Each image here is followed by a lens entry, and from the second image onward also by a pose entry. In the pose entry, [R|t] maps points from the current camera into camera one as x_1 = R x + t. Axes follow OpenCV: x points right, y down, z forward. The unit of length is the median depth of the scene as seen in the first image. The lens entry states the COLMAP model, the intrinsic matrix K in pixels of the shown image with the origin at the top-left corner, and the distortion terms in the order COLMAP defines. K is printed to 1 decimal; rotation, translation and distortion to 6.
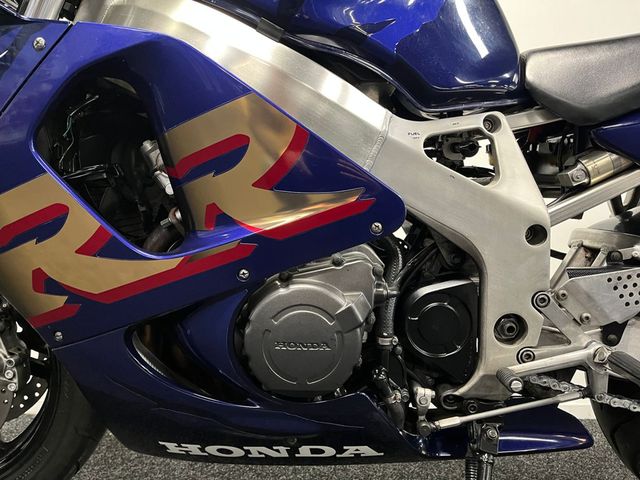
lens RADIAL K [[479.1, 0, 315.6], [0, 479.1, 240.2], [0, 0, 1]] dist [0.046046, -0.051118]
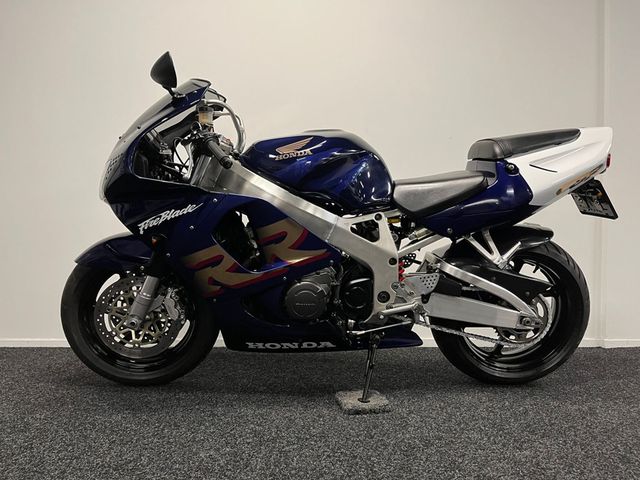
lens RADIAL K [[479.1, 0, 310.3], [0, 479.1, 246.5], [0, 0, 1]] dist [0.046046, -0.051118]
pose [[0.999539, -0.002716, 0.030250, -0.073546], [0.000549, 0.997446, 0.071418, -0.279849], [-0.030367, -0.071368, 0.996988, -1.587392]]
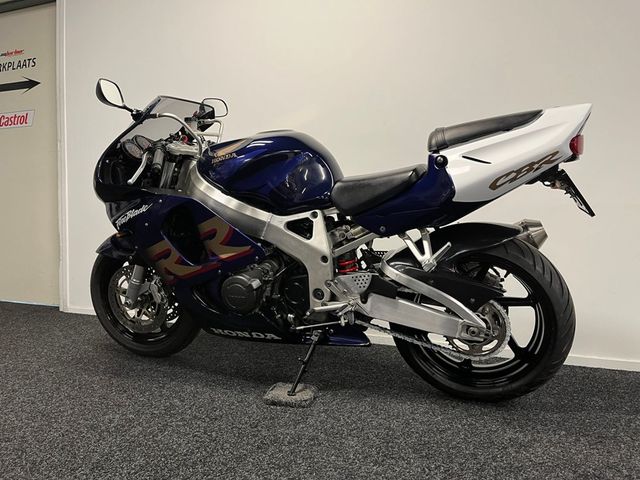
lens RADIAL K [[479.1, 0, 316.9], [0, 479.1, 237.3], [0, 0, 1]] dist [0.046046, -0.051118]
pose [[0.933709, 0.013223, -0.357789, 1.346253], [0.013637, 0.997279, 0.072446, -0.319822], [0.357774, -0.072523, 0.930988, -1.433727]]
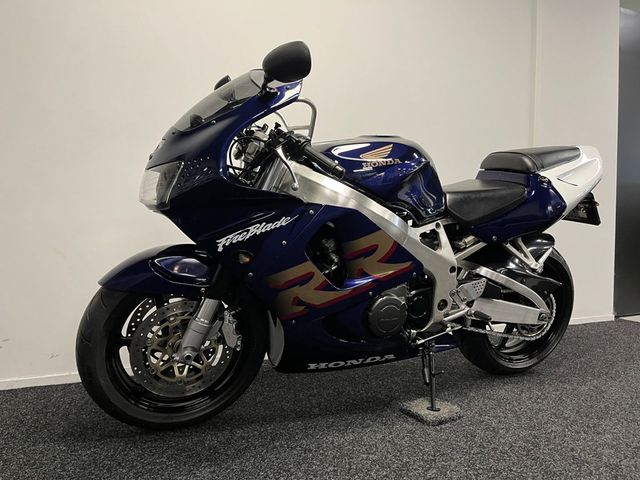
lens RADIAL K [[479.1, 0, 304.7], [0, 479.1, 244.5], [0, 0, 1]] dist [0.046046, -0.051118]
pose [[0.923736, -0.028236, 0.381988, -1.311942], [-0.008526, 0.995516, 0.094205, -0.393775], [-0.382935, -0.090277, 0.919353, -1.125708]]
